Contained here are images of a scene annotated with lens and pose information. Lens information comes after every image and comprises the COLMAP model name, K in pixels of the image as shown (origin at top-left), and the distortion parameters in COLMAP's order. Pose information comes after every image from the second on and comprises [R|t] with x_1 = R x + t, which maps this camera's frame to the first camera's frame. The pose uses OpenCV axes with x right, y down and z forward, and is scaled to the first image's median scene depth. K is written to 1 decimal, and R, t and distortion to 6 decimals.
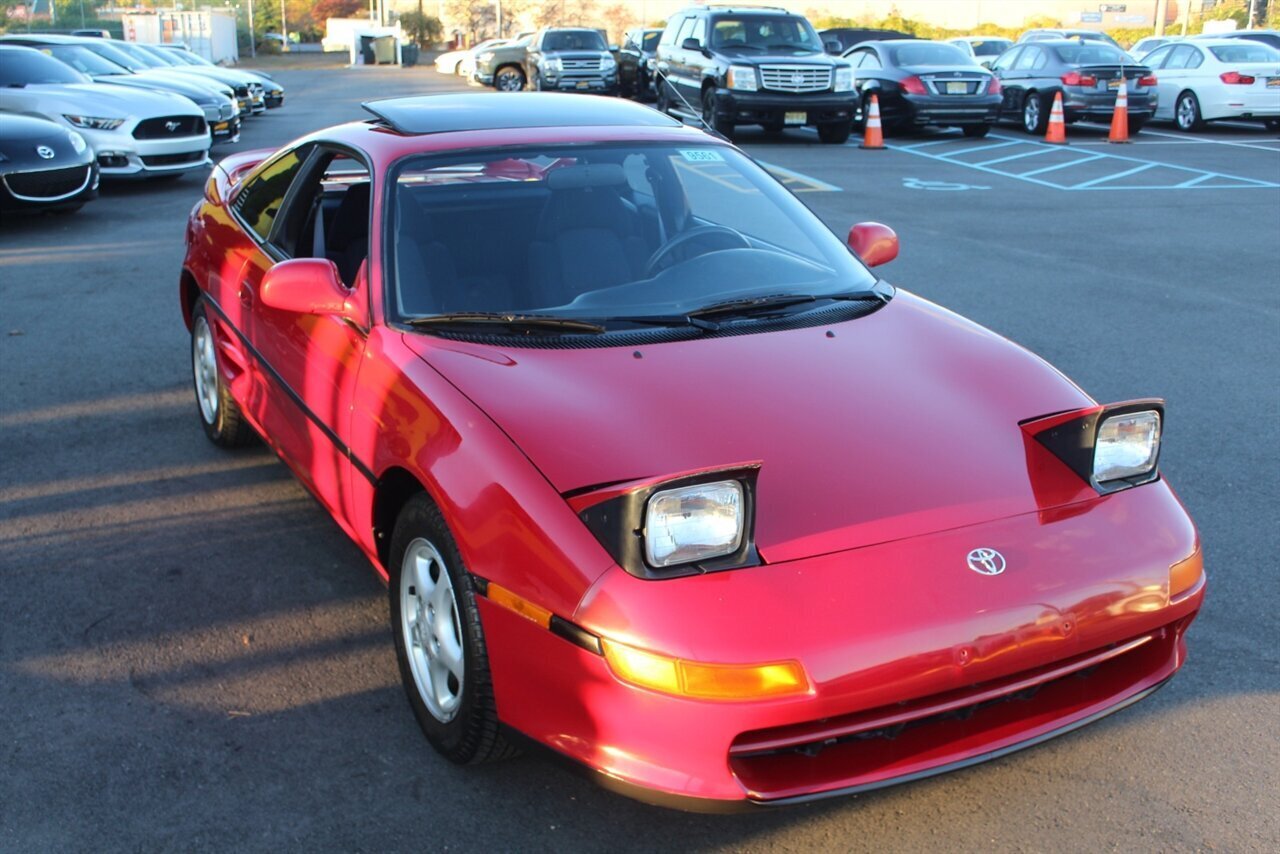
lens RADIAL K [[1334.4, 0, 639.6], [0, 1334.4, 431.4], [0, 0, 1]] dist [-0.066622, 0.000000]
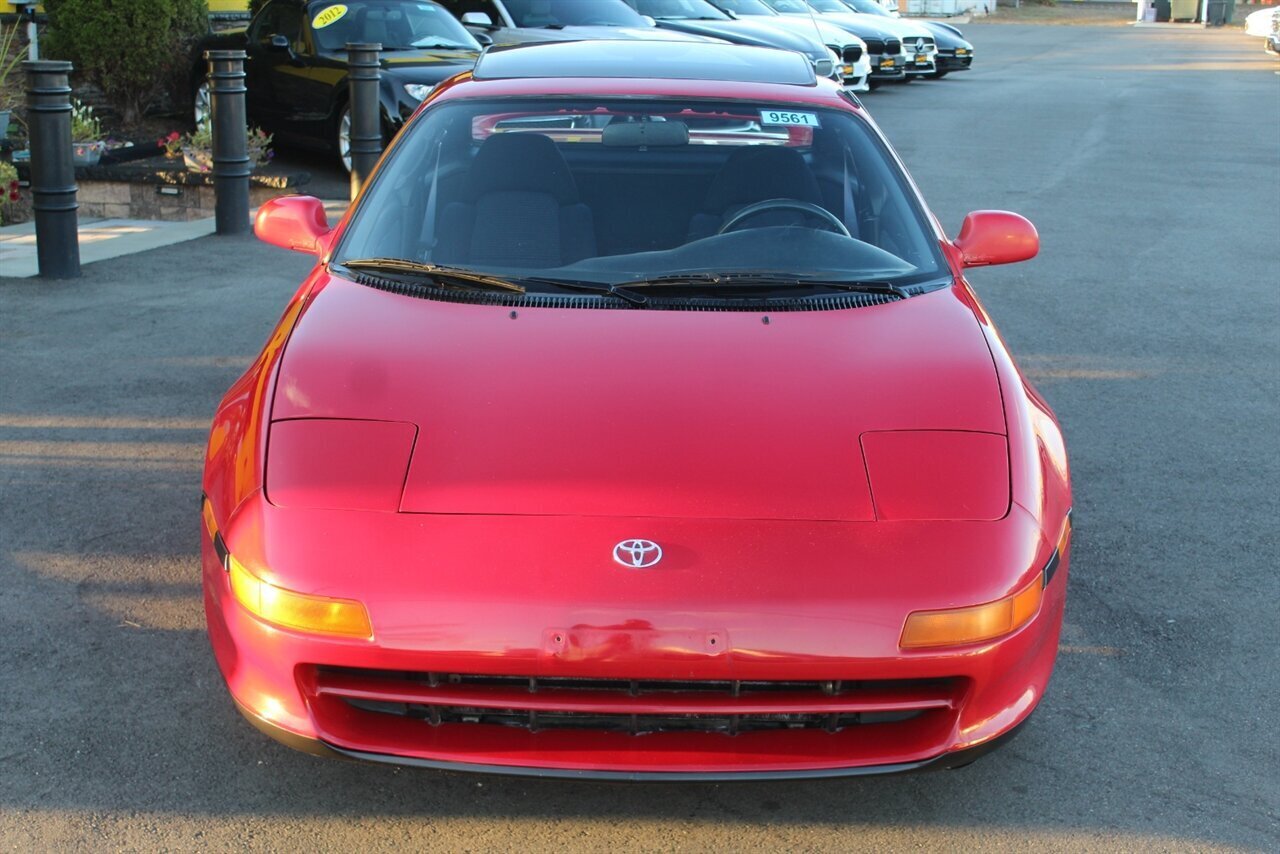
lens RADIAL K [[1767.5, 0, 638.0], [0, 1767.5, 426.0], [0, 0, 1]] dist [-0.026197, 0.000000]
pose [[0.888418, 0.122483, -0.442394, 0.622631], [-0.141681, 0.989857, -0.010468, 0.019685], [0.436624, 0.071978, 0.896760, -0.064725]]
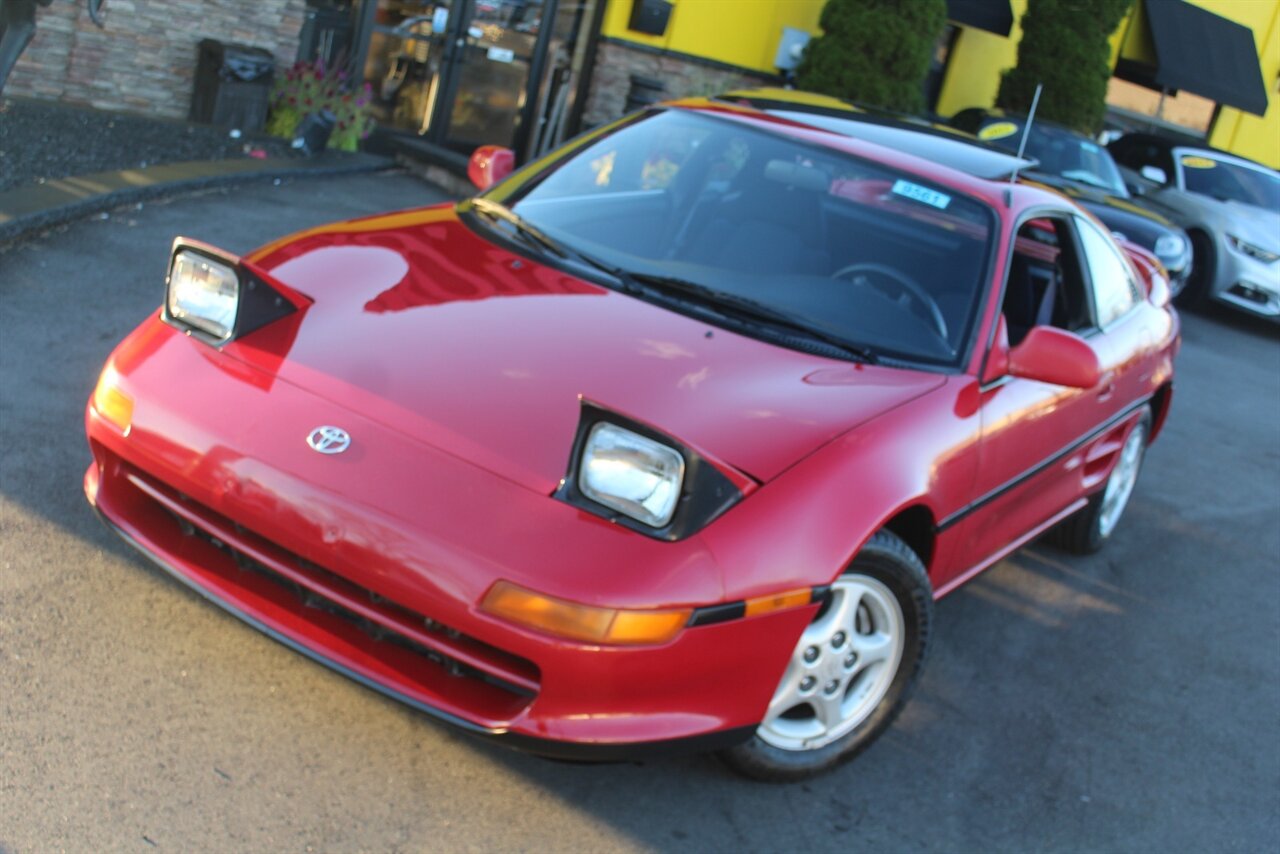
lens RADIAL K [[1487.8, 0, 631.4], [0, 1487.8, 431.0], [0, 0, 1]] dist [-0.038122, 0.000000]
pose [[0.510459, 0.347306, -0.786645, 0.990379], [-0.457276, 0.884373, 0.093724, -0.090419], [0.728238, 0.311872, 0.610250, 0.386129]]
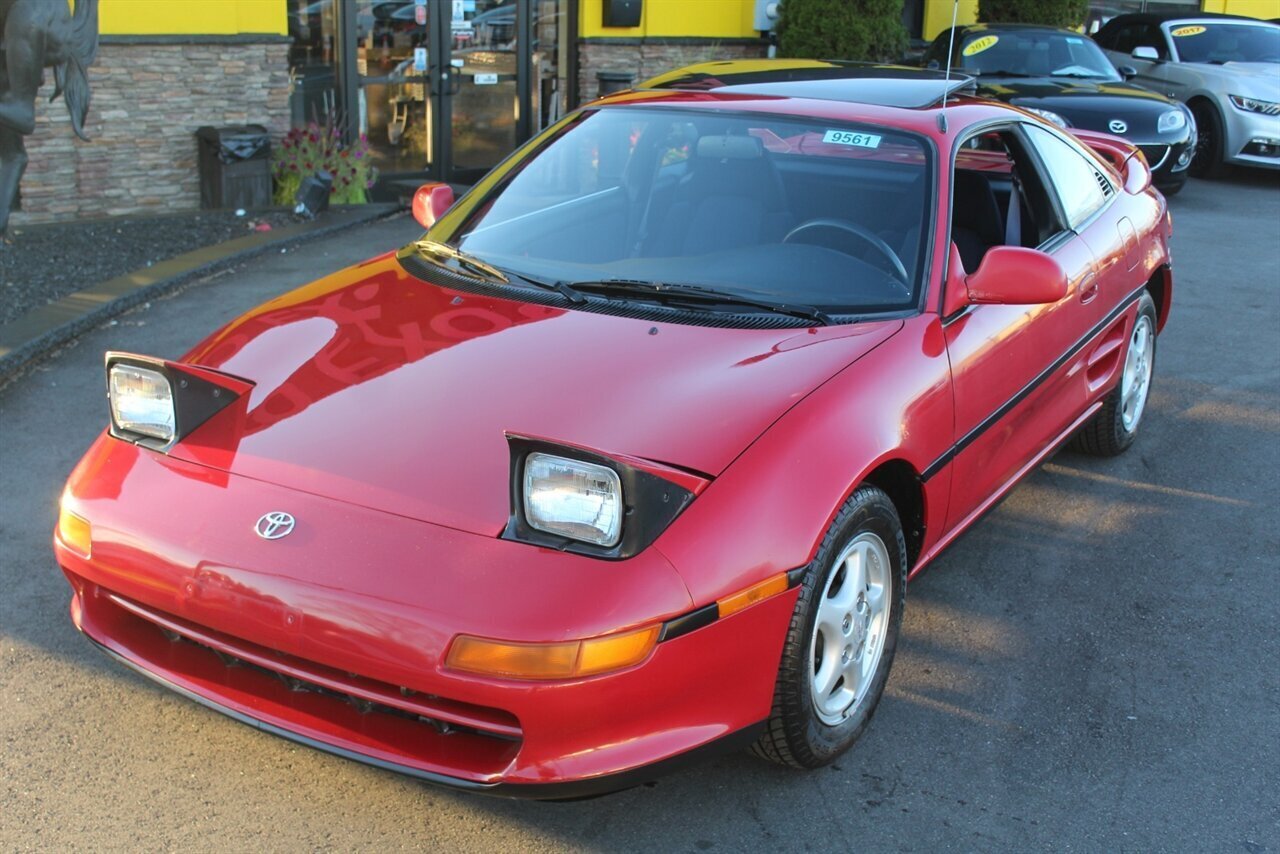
lens RADIAL K [[1433.5, 0, 642.3], [0, 1433.5, 433.8], [0, 0, 1]] dist [-0.050636, 0.000000]
pose [[0.529767, 0.252669, -0.809633, 0.984993], [-0.258211, 0.957328, 0.129806, -0.137000], [0.807882, 0.140289, 0.572403, 0.484230]]
